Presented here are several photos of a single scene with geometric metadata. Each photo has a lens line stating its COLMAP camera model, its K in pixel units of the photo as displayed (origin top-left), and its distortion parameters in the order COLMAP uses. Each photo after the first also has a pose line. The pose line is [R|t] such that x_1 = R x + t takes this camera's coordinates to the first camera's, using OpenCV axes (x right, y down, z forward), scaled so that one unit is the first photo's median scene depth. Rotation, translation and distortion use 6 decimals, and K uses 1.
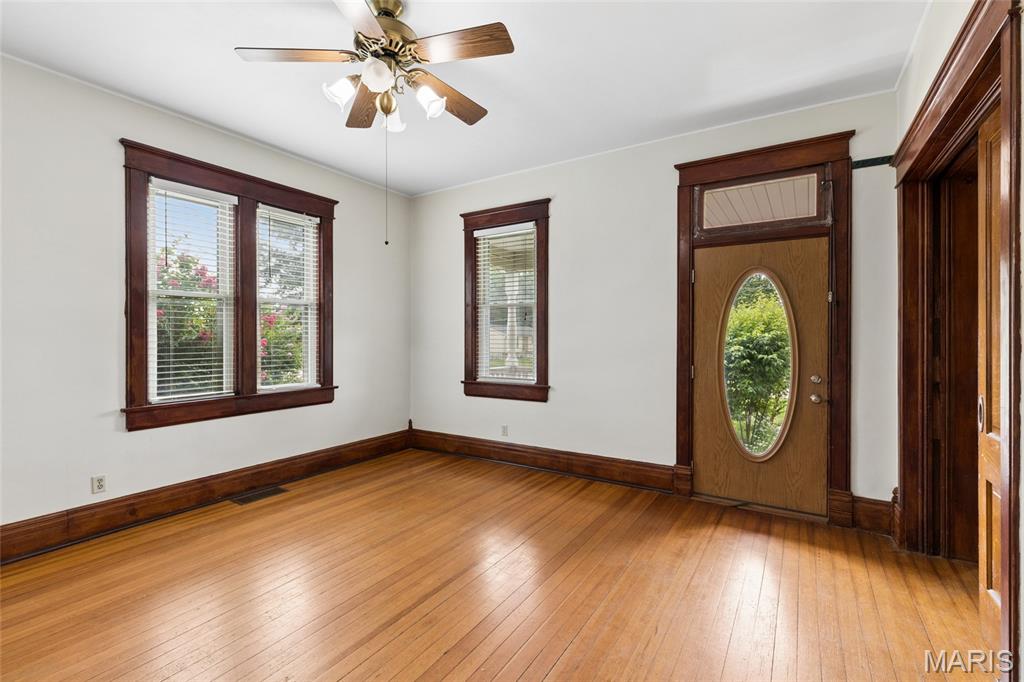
lens RADIAL K [[458.6, 0, 515.9], [0, 458.6, 338.4], [0, 0, 1]] dist [0.002923, -0.001402]
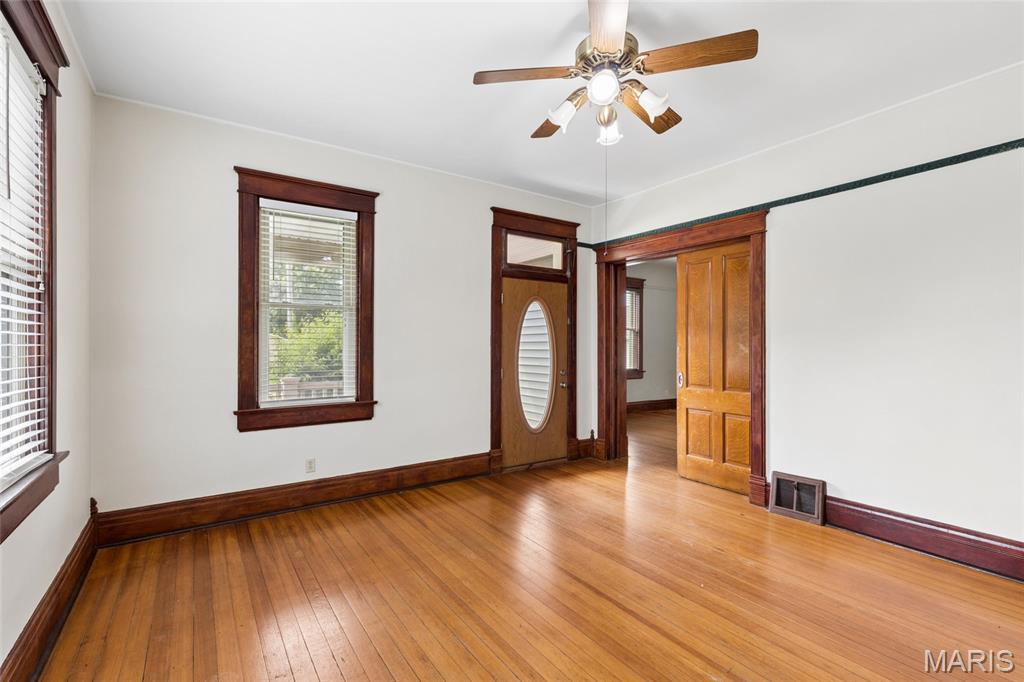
lens RADIAL K [[458.6, 0, 507.7], [0, 458.6, 345.4], [0, 0, 1]] dist [0.002923, -0.001402]
pose [[0.399856, -0.002525, 0.916574, -0.766627], [0.003345, 0.999994, 0.001296, -0.006264], [-0.916572, 0.002548, 0.399862, 0.471823]]
